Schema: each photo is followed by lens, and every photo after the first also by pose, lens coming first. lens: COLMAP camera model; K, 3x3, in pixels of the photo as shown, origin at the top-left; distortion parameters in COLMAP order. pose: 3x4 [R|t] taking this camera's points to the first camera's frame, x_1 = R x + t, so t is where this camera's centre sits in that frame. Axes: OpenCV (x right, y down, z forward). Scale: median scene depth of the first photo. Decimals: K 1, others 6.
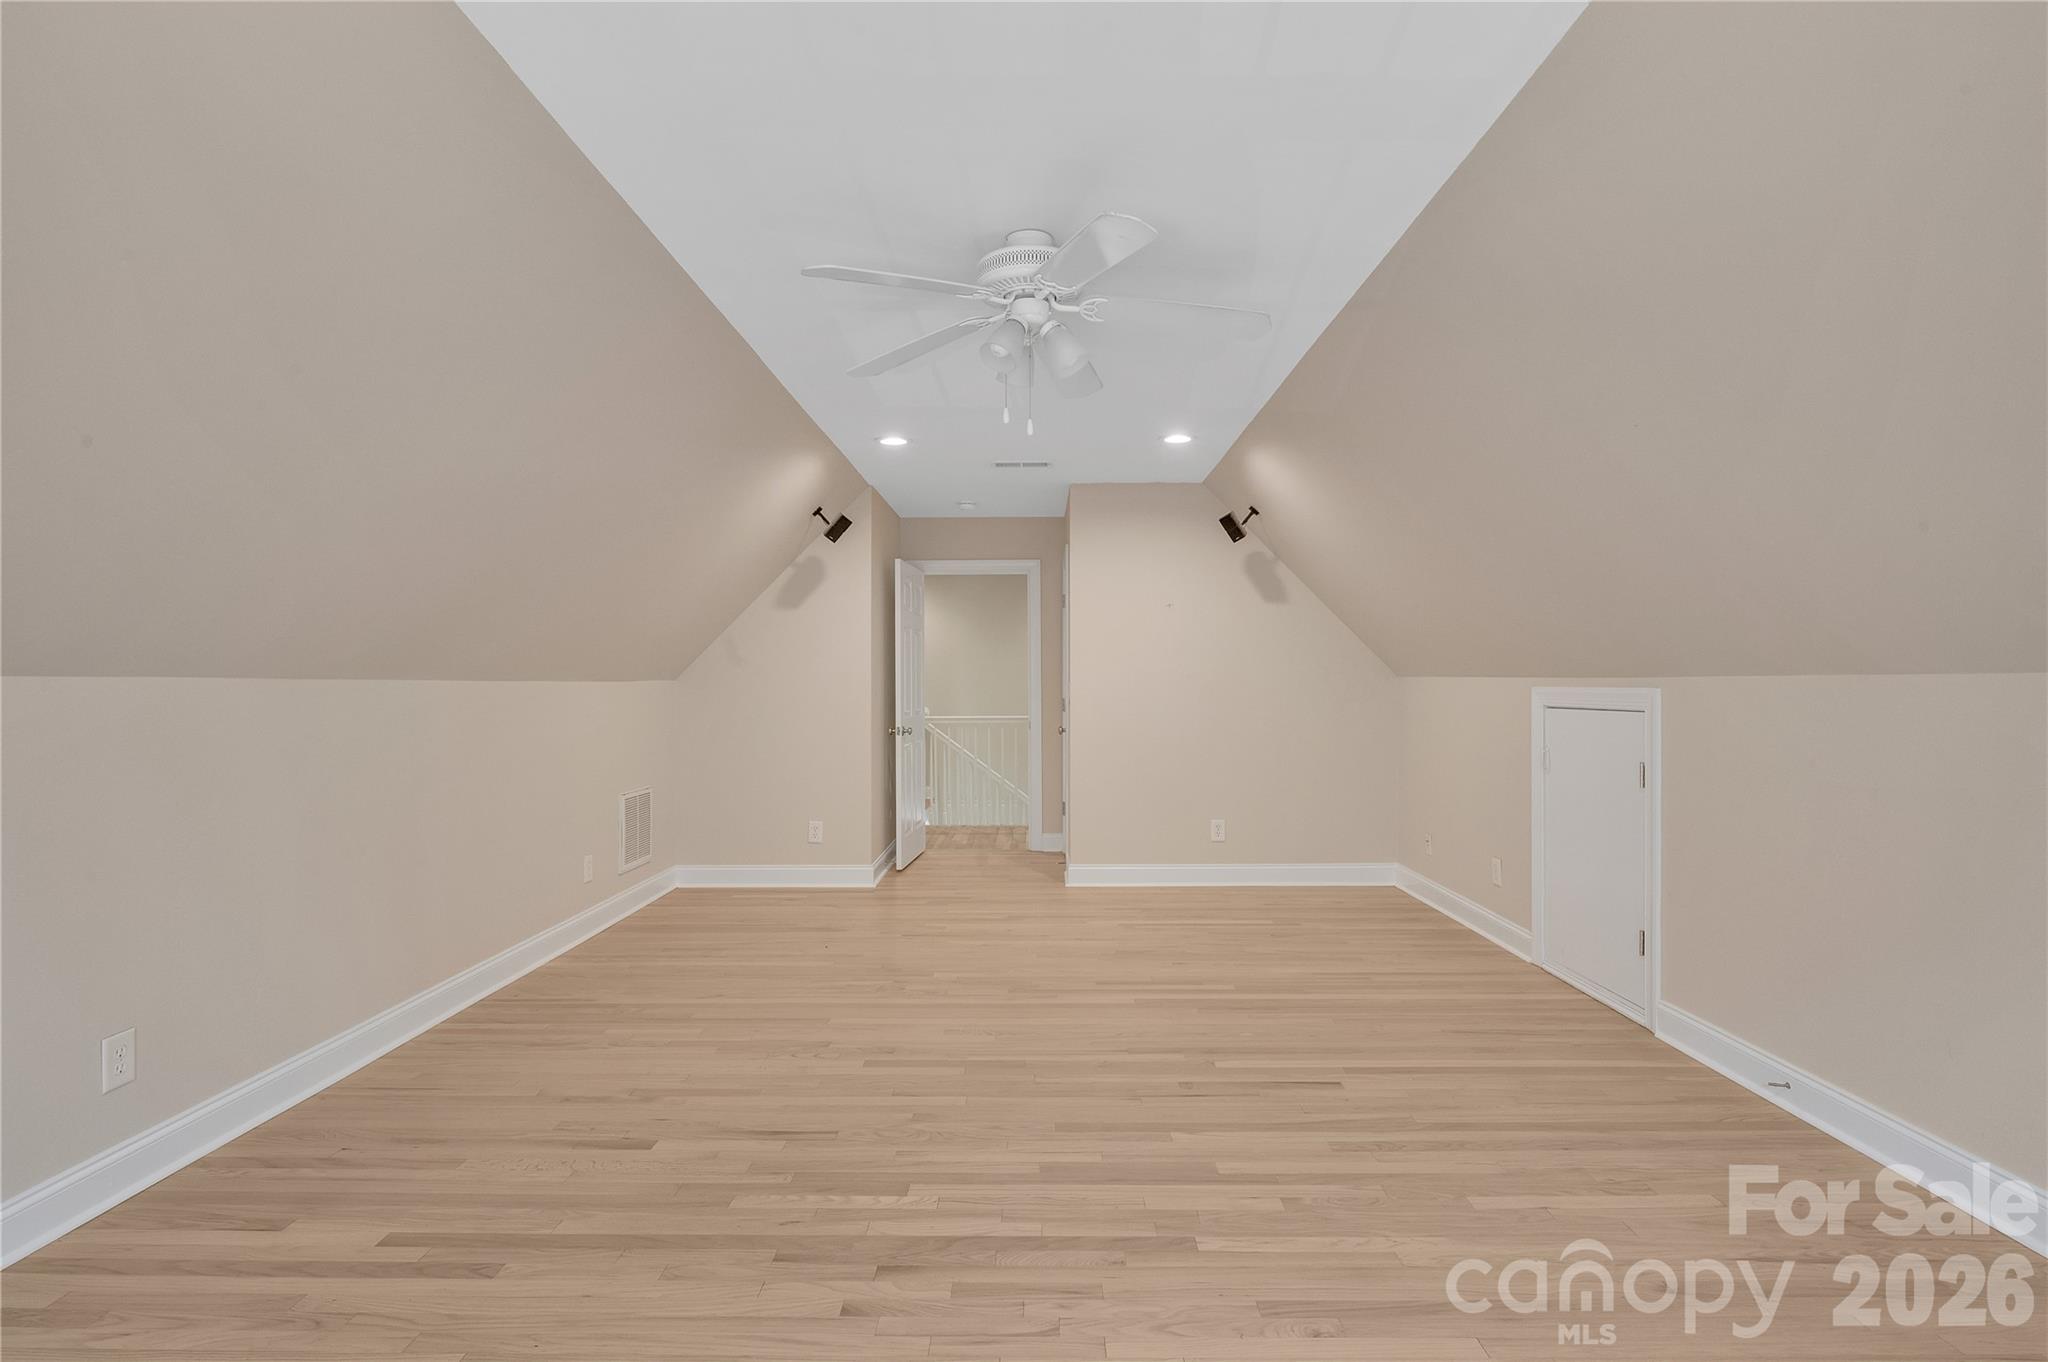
lens RADIAL K [[906.7, 0, 1024.0], [0, 906.7, 681.0], [0, 0, 1]] dist [0.000500, 0.000220]
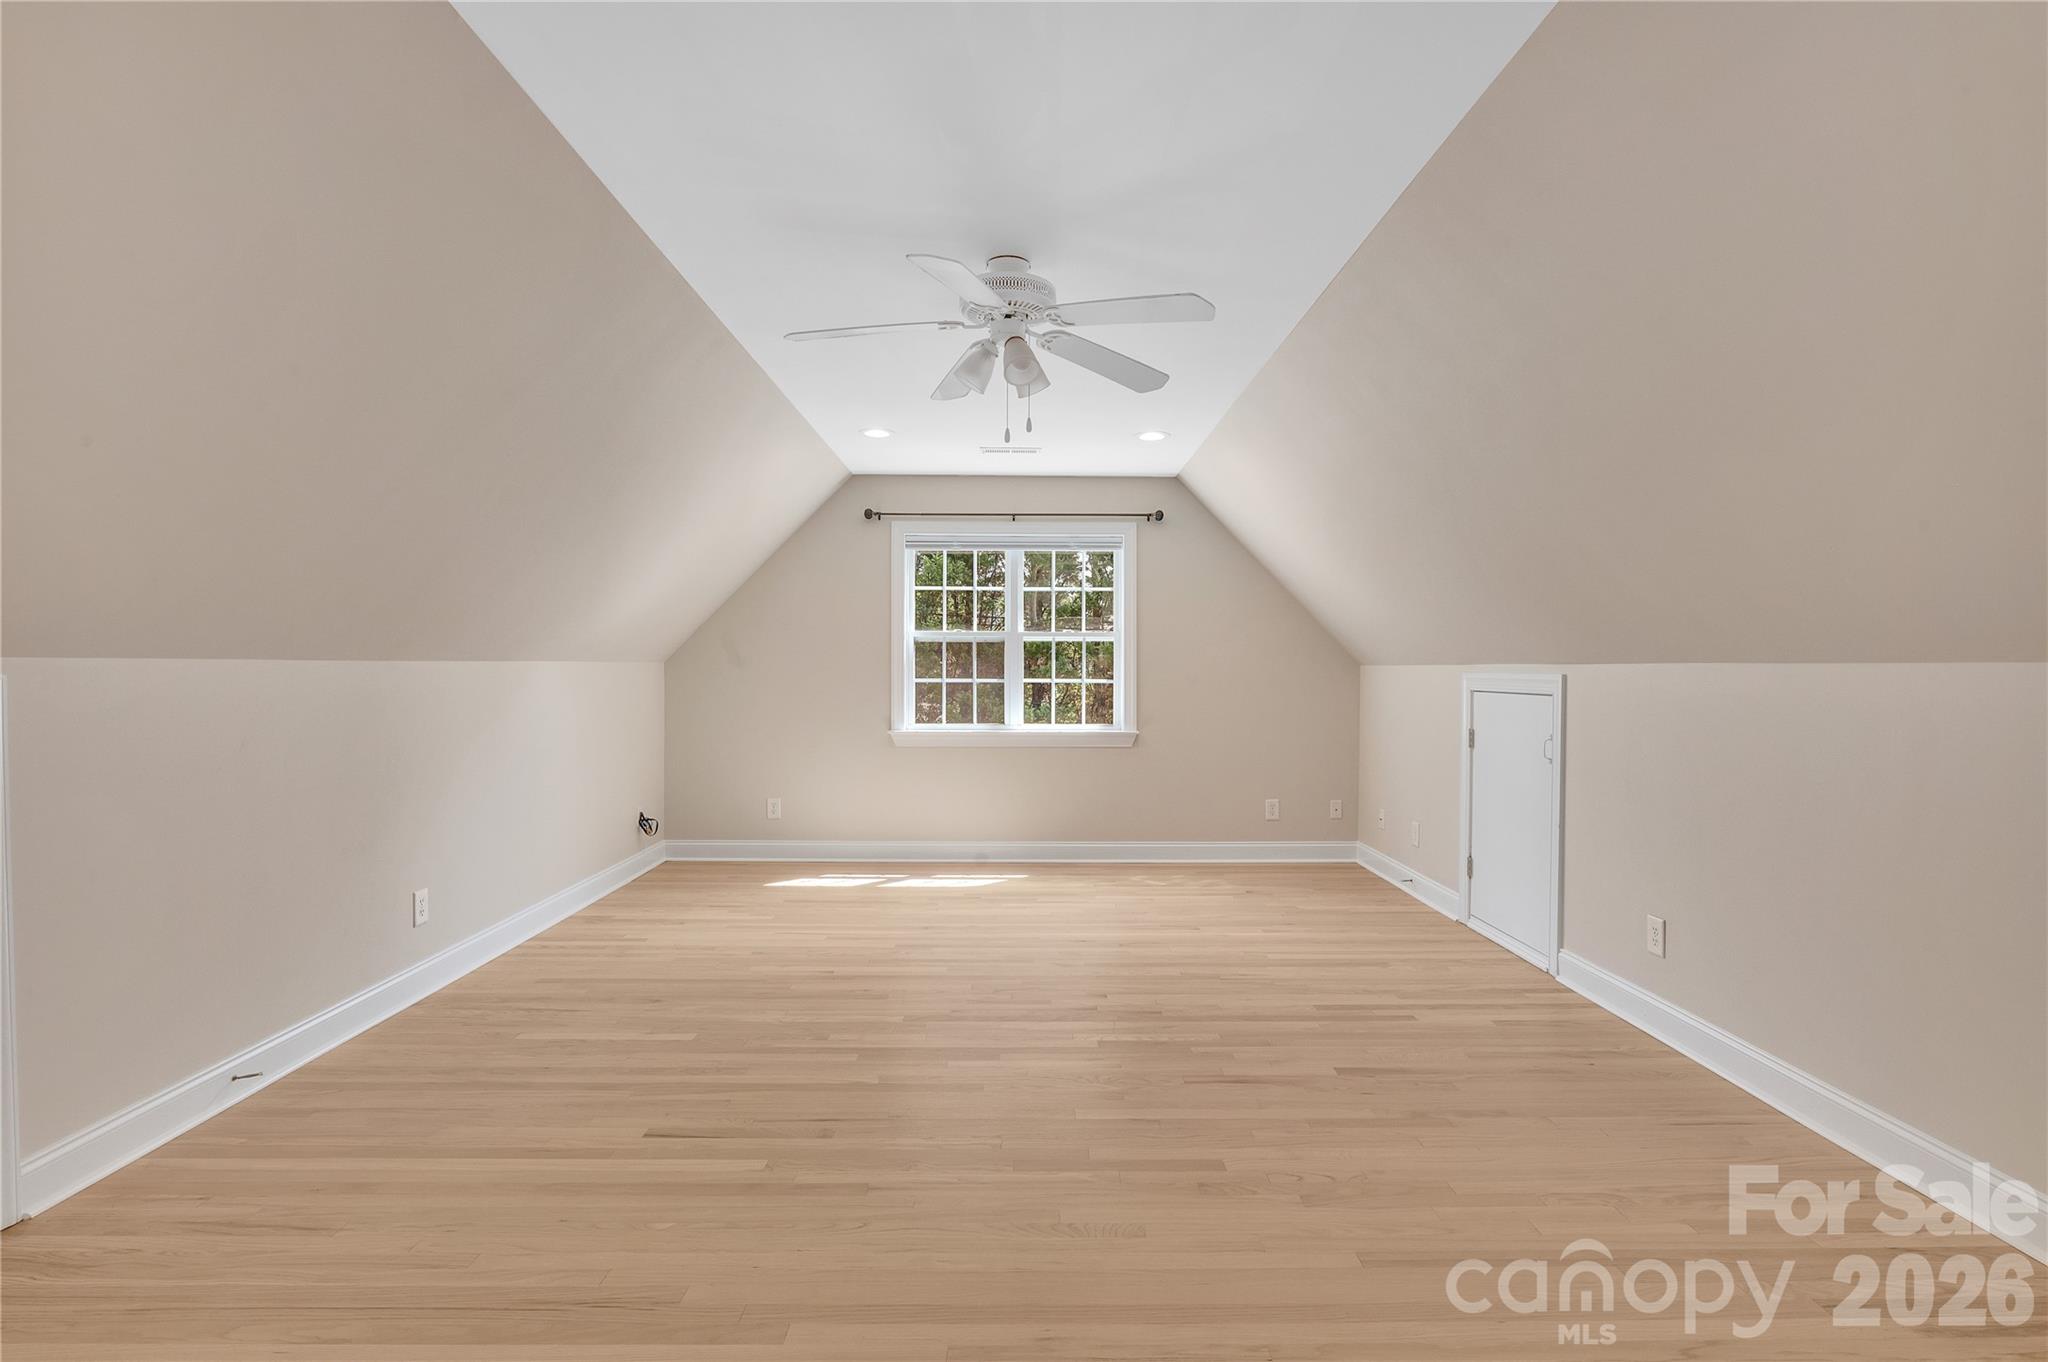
lens RADIAL K [[906.7, 0, 1024.0], [0, 906.7, 681.0], [0, 0, 1]] dist [0.000500, 0.000220]
pose [[-0.999740, 0.000602, -0.022780, 0.011060], [0.000363, 0.999944, 0.010535, 0.007355], [0.022786, 0.010524, -0.999685, 2.154922]]
